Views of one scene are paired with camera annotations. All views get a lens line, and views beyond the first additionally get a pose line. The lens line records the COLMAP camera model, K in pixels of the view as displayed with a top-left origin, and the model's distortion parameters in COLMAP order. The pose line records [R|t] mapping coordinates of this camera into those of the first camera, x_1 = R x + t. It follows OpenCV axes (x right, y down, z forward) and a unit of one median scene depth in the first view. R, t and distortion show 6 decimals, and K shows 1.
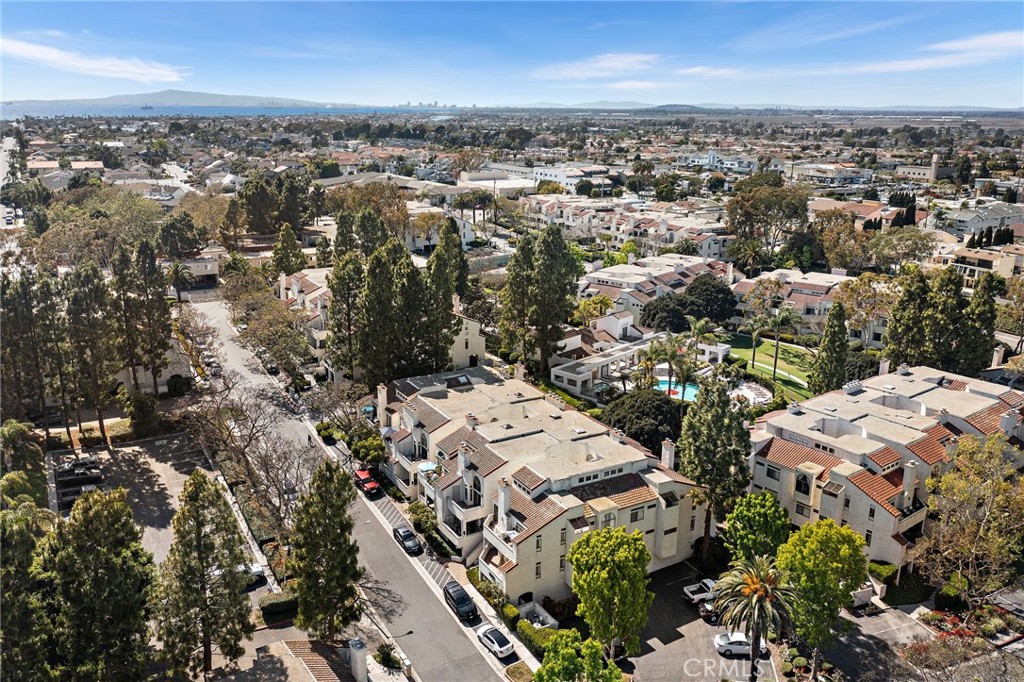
lens RADIAL K [[818.6, 0, 512.0], [0, 818.6, 341.0], [0, 0, 1]] dist [-0.004832, 0.005579]
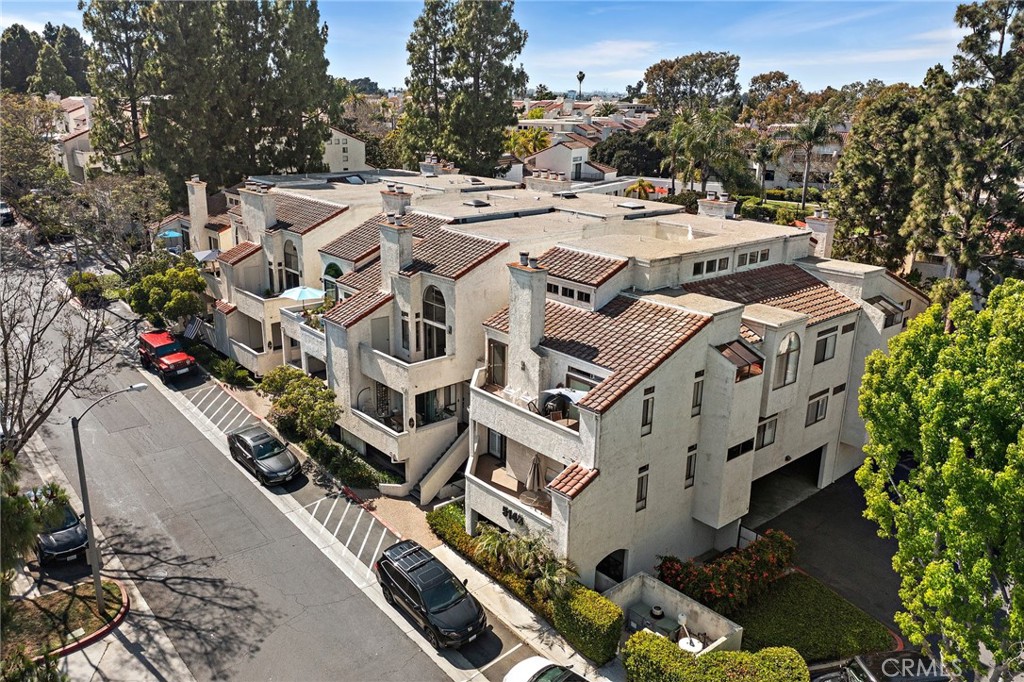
lens RADIAL K [[801.1, 0, 512.0], [0, 801.1, 341.0], [0, 0, 1]] dist [0.002792, 0.003813]
pose [[0.982045, -0.048466, 0.182313, -0.078454], [0.042640, 0.998451, 0.035743, 0.180507], [-0.183763, -0.027327, 0.982591, 0.598405]]
